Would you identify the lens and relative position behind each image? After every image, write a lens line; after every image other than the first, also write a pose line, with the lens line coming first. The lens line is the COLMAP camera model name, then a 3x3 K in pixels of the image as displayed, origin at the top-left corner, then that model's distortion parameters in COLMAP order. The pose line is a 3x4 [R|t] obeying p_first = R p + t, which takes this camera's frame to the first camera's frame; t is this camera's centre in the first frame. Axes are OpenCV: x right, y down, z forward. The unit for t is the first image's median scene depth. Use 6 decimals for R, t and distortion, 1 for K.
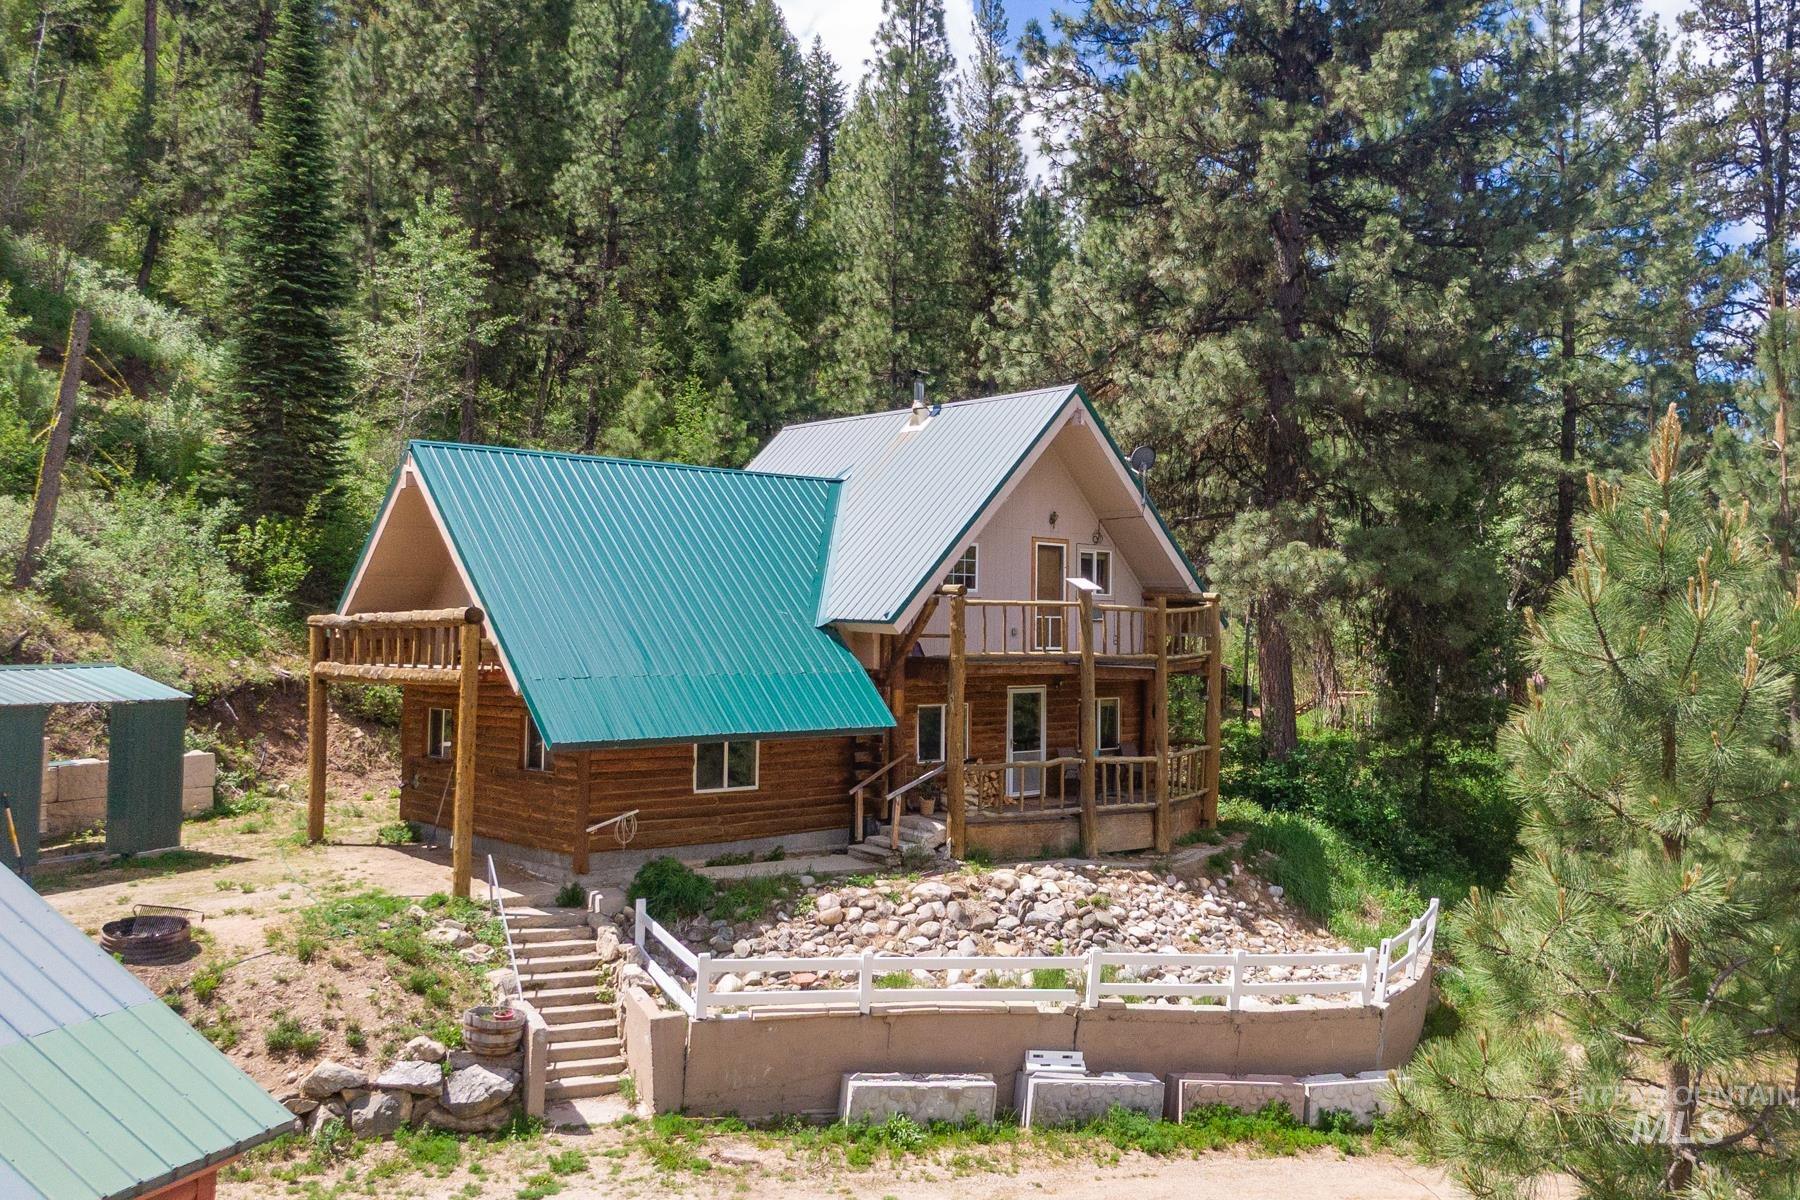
lens RADIAL K [[1381.6, 0, 966.3], [0, 1381.6, 614.2], [0, 0, 1]] dist [0.005717, -0.028023]
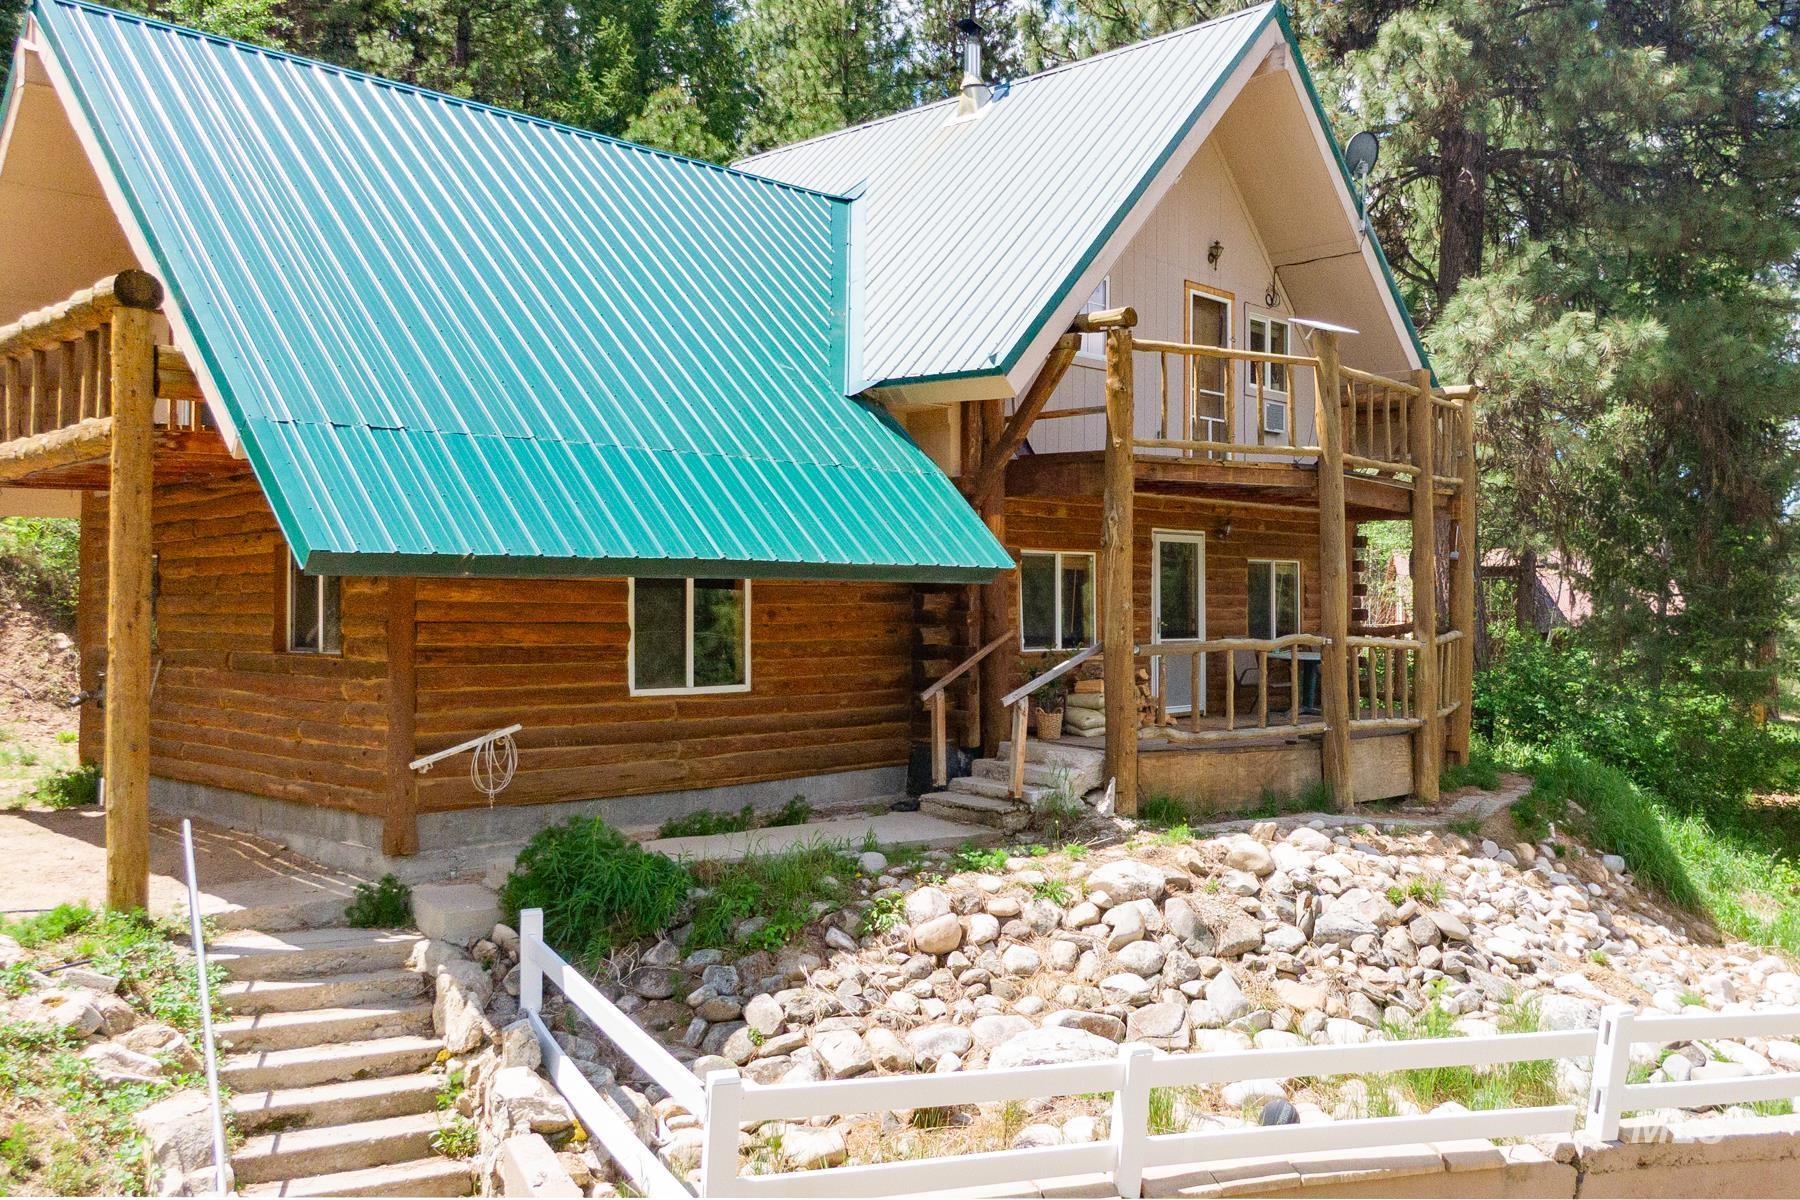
lens RADIAL K [[1381.6, 0, 947.2], [0, 1381.6, 673.7], [0, 0, 1]] dist [0.005717, -0.028023]
pose [[0.997228, -0.008306, 0.073938, -0.126295], [0.003822, 0.998155, 0.060593, 0.097312], [-0.074305, -0.060142, 0.995420, 0.518578]]
